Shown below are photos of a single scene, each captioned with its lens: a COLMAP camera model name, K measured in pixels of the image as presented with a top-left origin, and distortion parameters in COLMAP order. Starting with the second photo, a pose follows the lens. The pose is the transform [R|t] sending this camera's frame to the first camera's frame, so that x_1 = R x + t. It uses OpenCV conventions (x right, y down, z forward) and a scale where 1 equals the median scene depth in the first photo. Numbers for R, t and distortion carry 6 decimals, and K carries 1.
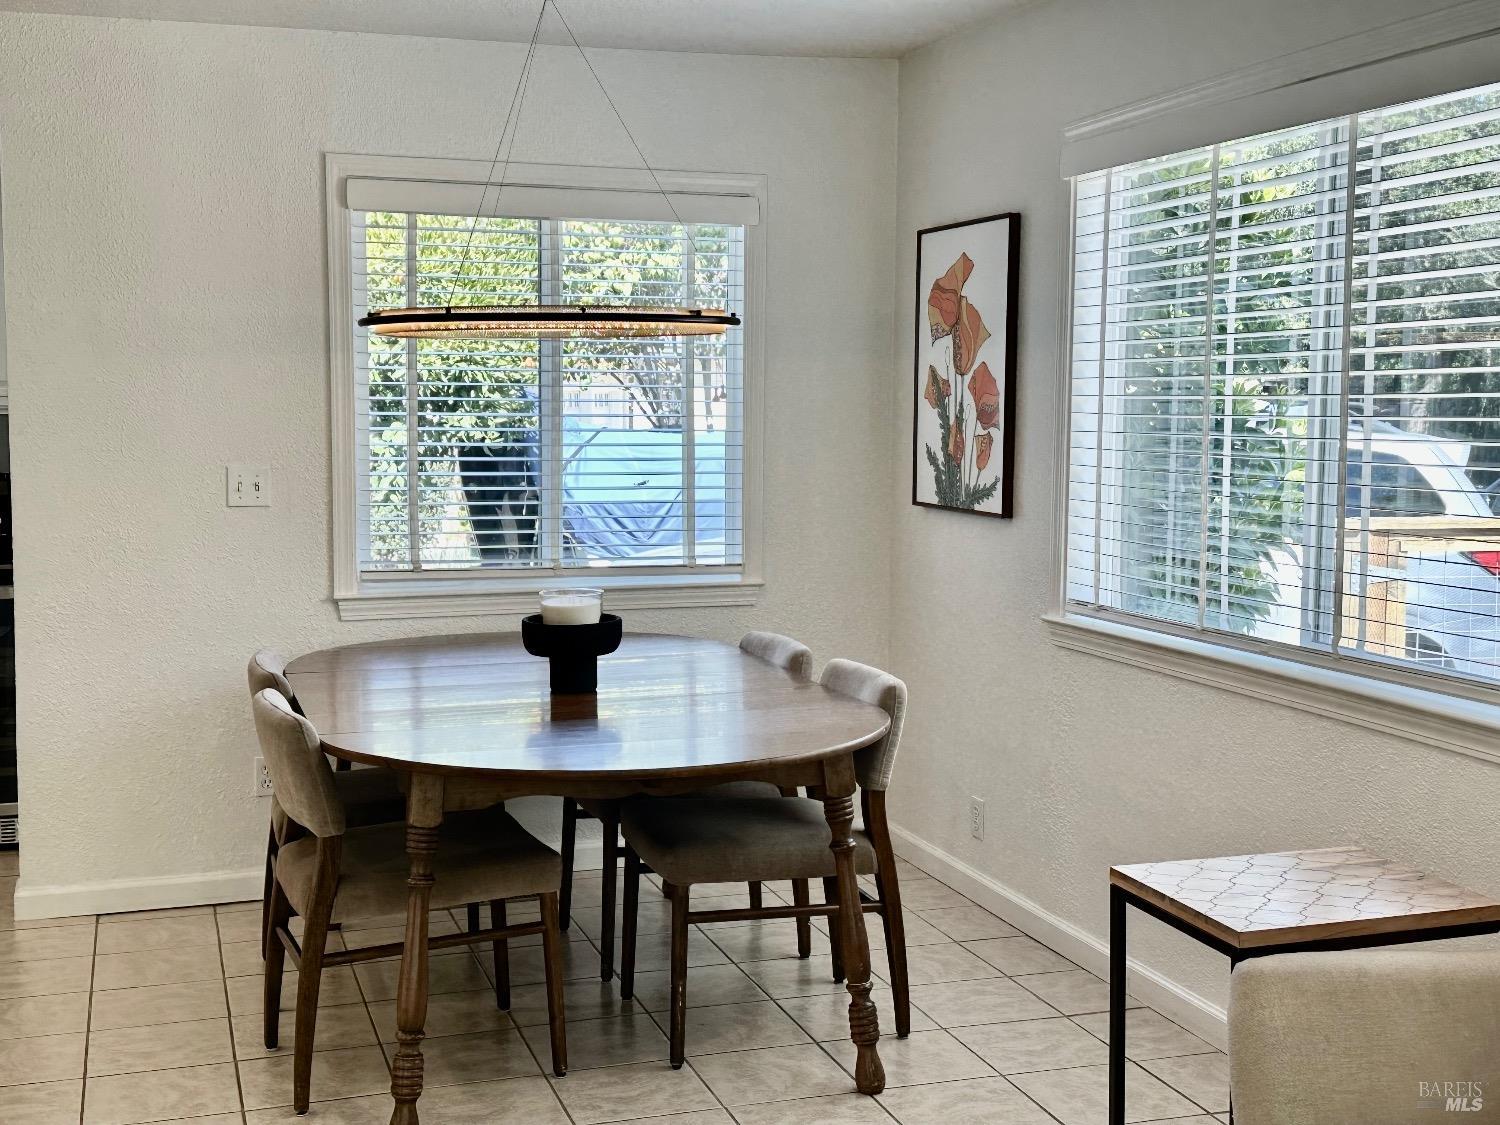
lens RADIAL K [[1868.8, 0, 754.0], [0, 1868.8, 561.0], [0, 0, 1]] dist [0.018838, 0.000000]
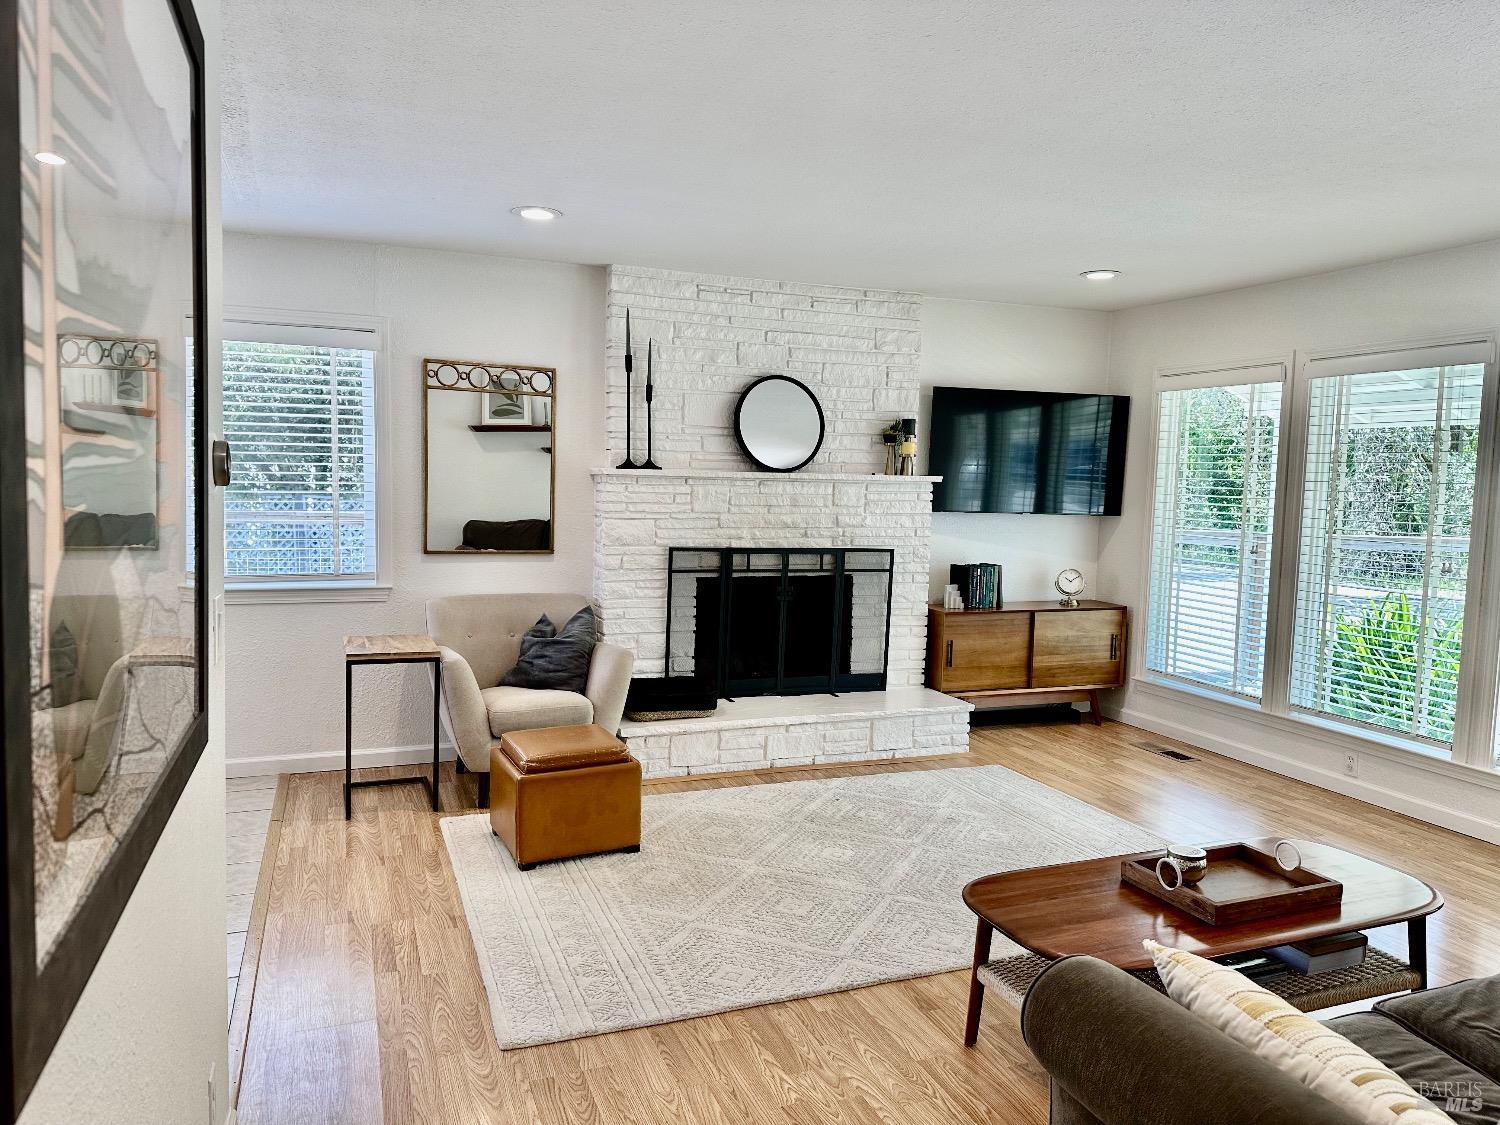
lens RADIAL K [[1032.8, 0, 755.3], [0, 1032.8, 564.3], [0, 0, 1]] dist [0.061603, -0.023646]
pose [[-0.068761, -0.086320, 0.993892, -0.713412], [0.066296, 0.993652, 0.090886, -0.025502], [-0.995428, 0.072141, -0.062602, 0.314890]]
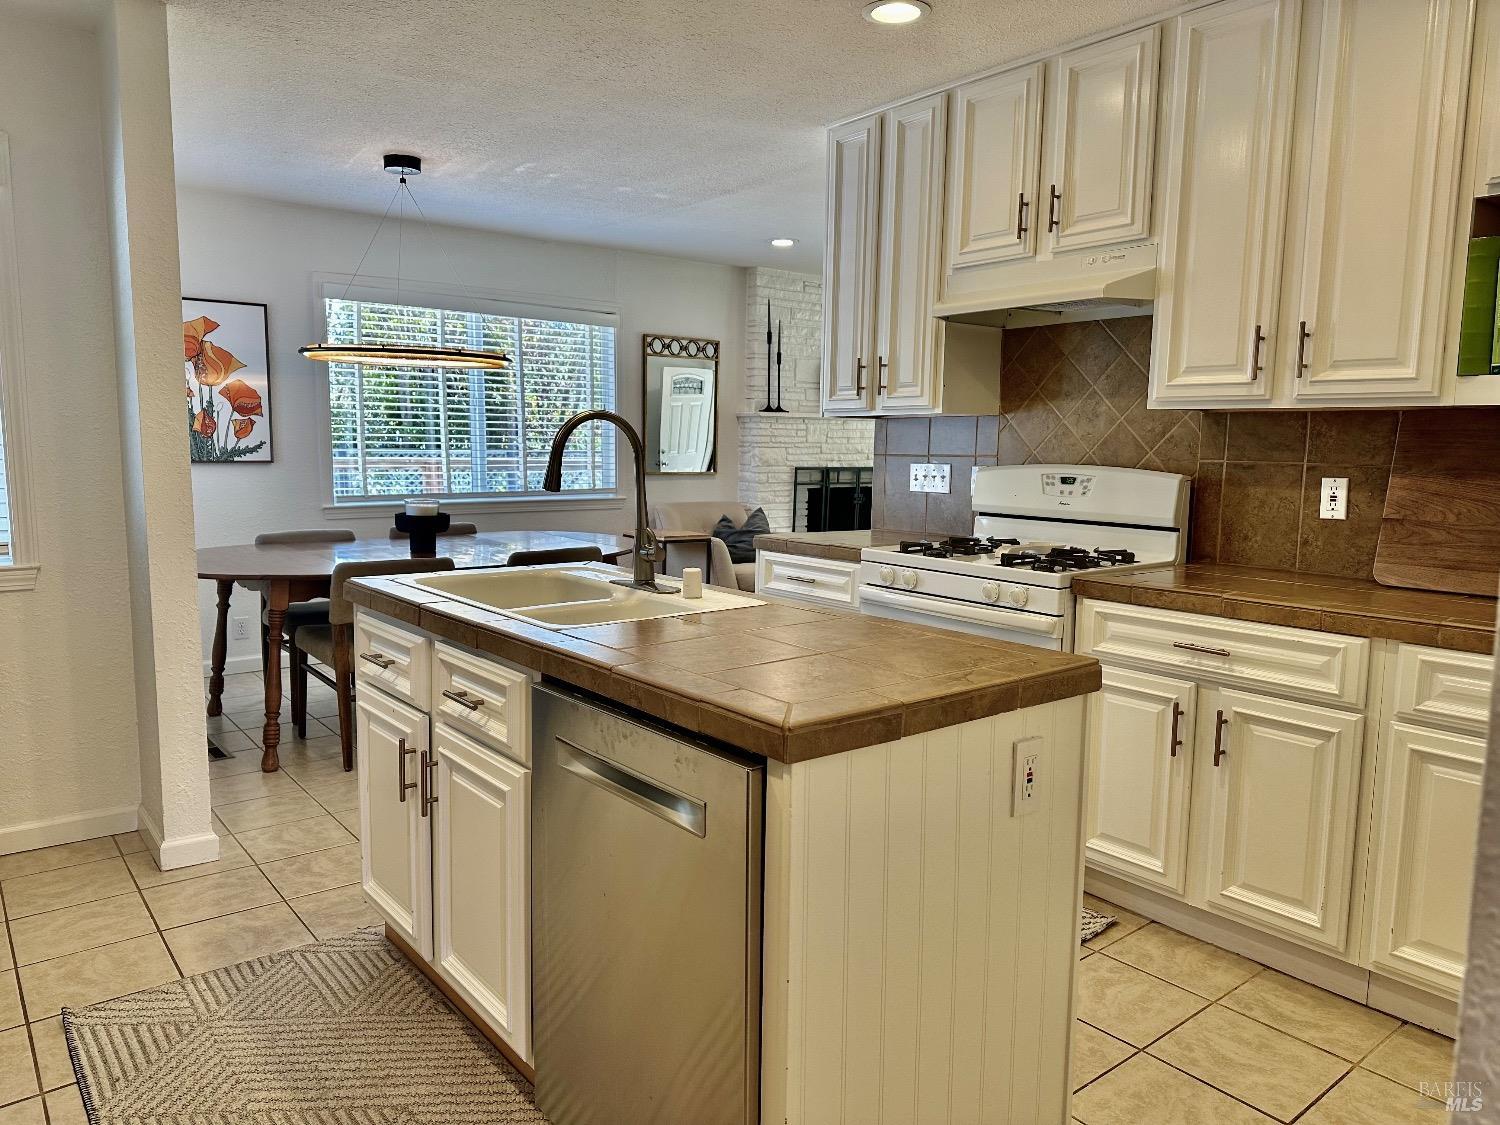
lens RADIAL K [[1032.8, 0, 739.6], [0, 1032.8, 570.0], [0, 0, 1]] dist [0.061603, -0.023646]
pose [[-0.346563, -0.121825, 0.930082, -1.045568], [0.073551, 0.984949, 0.156418, -0.046609], [-0.935139, 0.122617, -0.332386, 0.910520]]
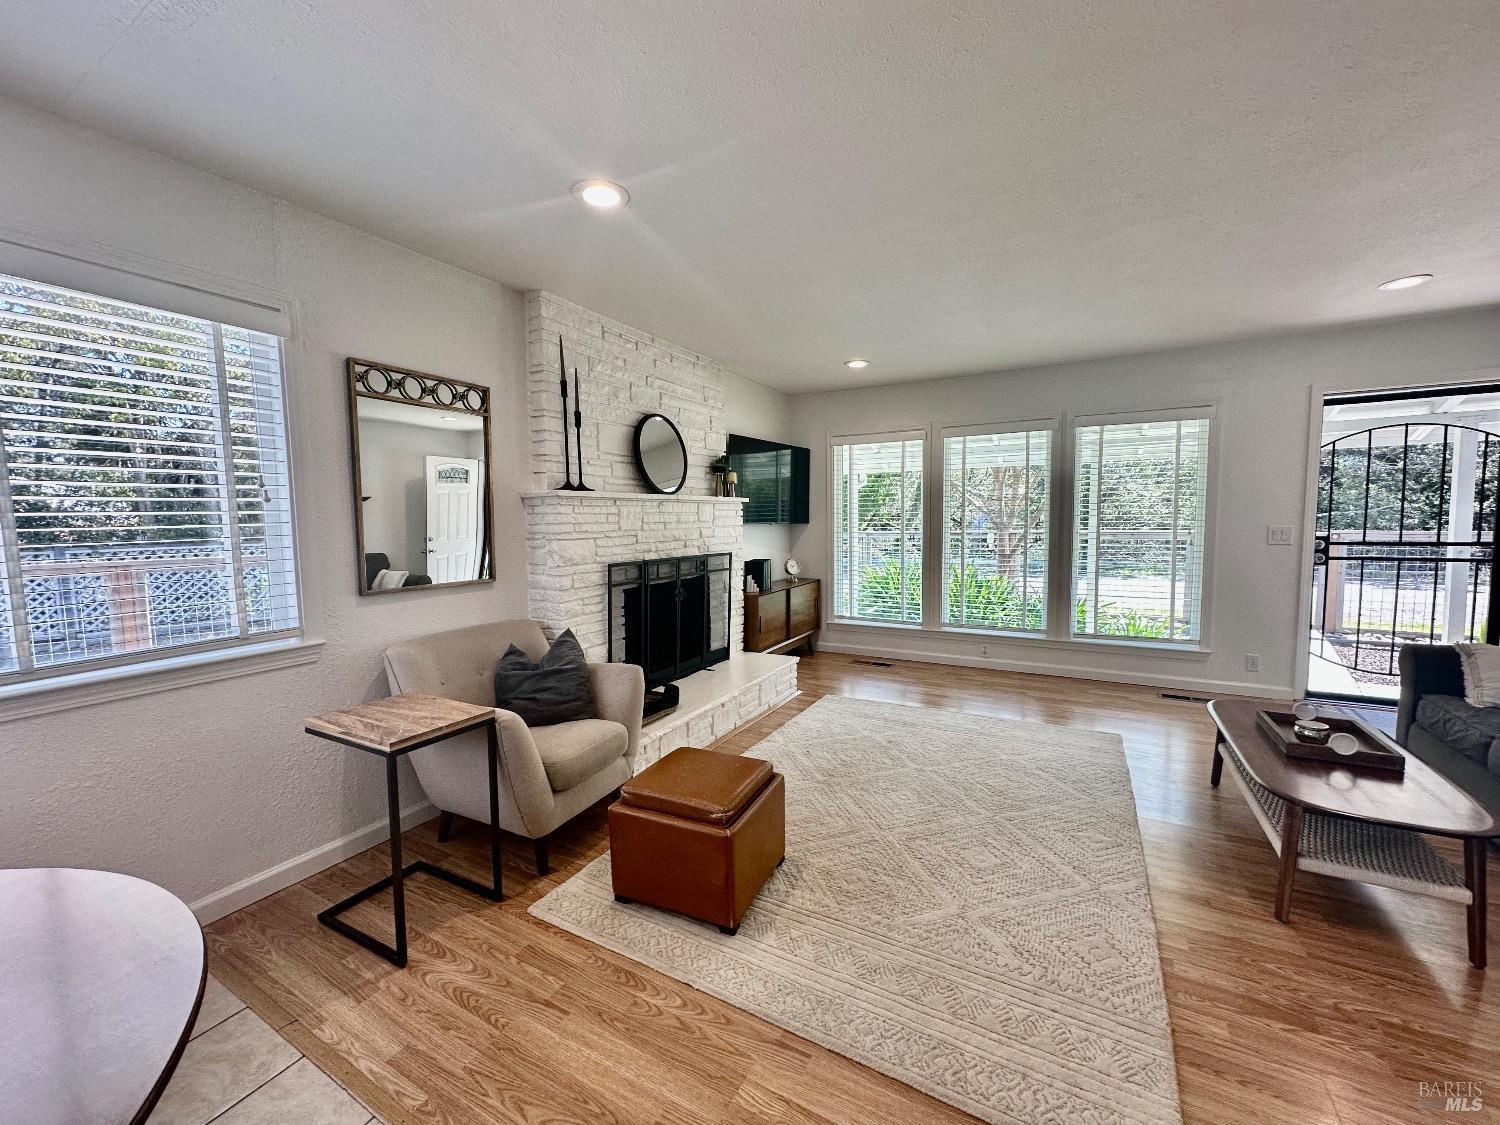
lens RADIAL K [[597.8, 0, 752.4], [0, 597.8, 559.9], [0, 0, 1]] dist [-0.002356, 0.000786]
pose [[-0.683802, -0.041327, 0.728496, -0.263629], [0.081263, 0.987871, 0.132318, -0.030964], [-0.725128, 0.149679, -0.672150, 0.648138]]
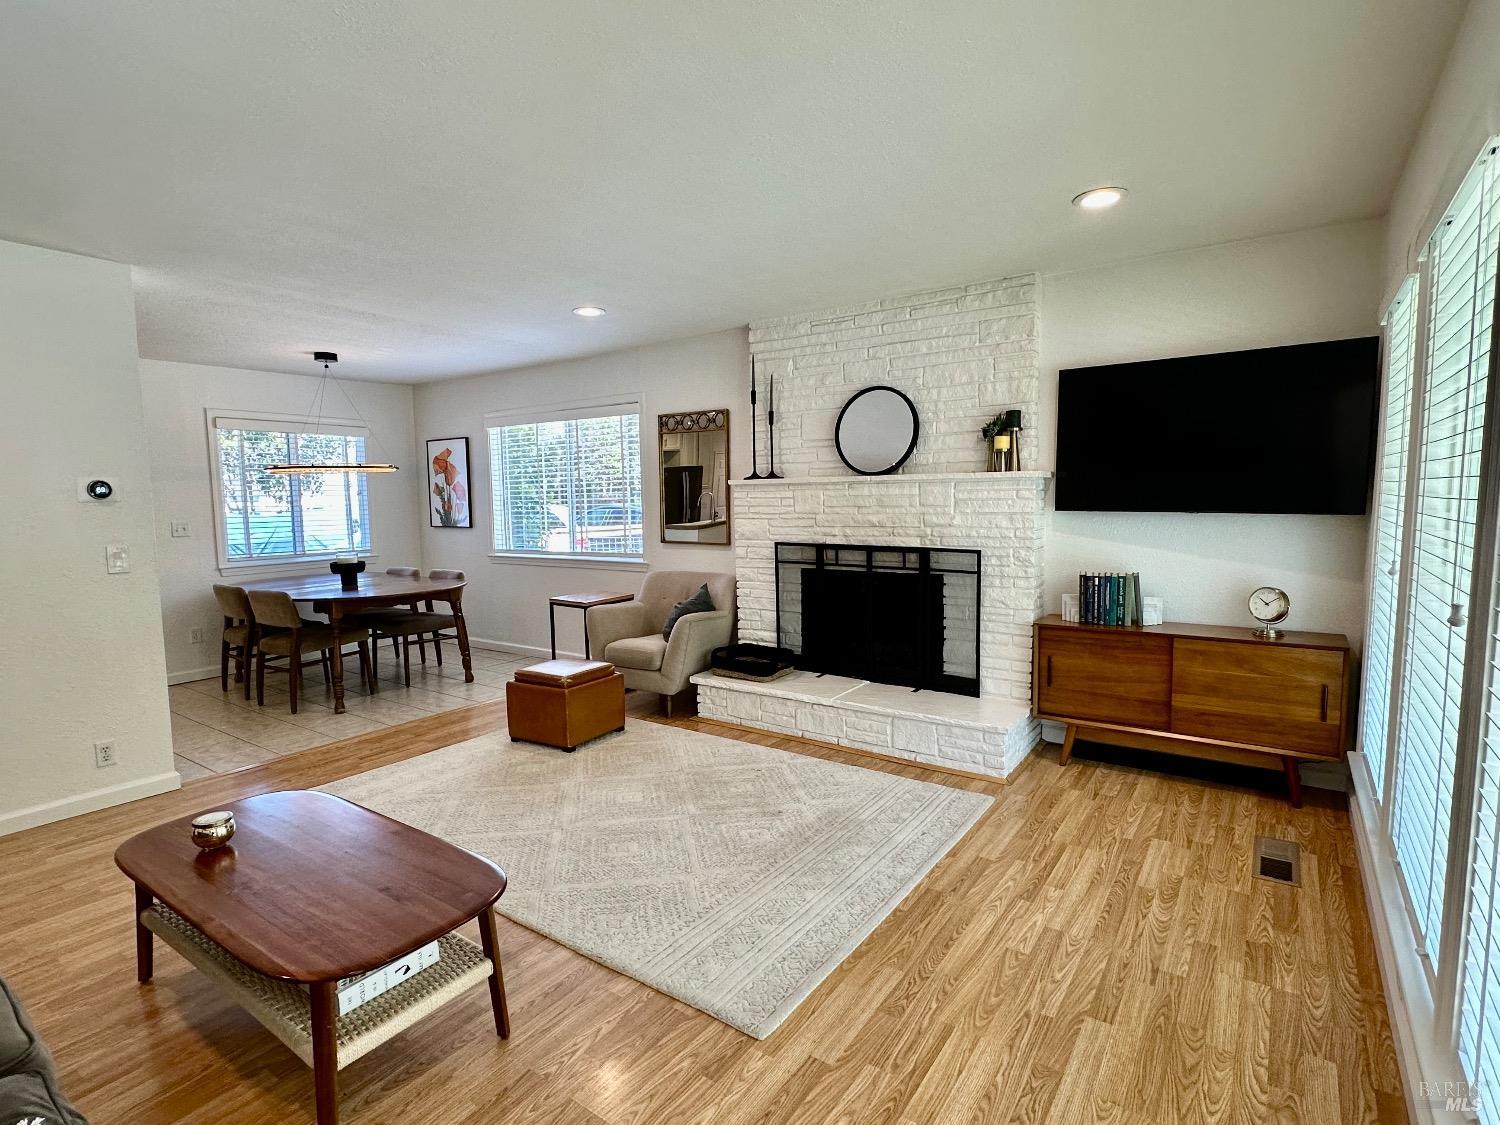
lens RADIAL K [[757.8, 0, 747.0], [0, 757.8, 566.9], [0, 0, 1]] dist [-0.027162, 0.000618]
pose [[0.803967, -0.069780, 0.590565, -0.268149], [0.070414, 0.997276, 0.021979, 0.051972], [-0.590490, 0.023913, 0.806691, -0.381348]]
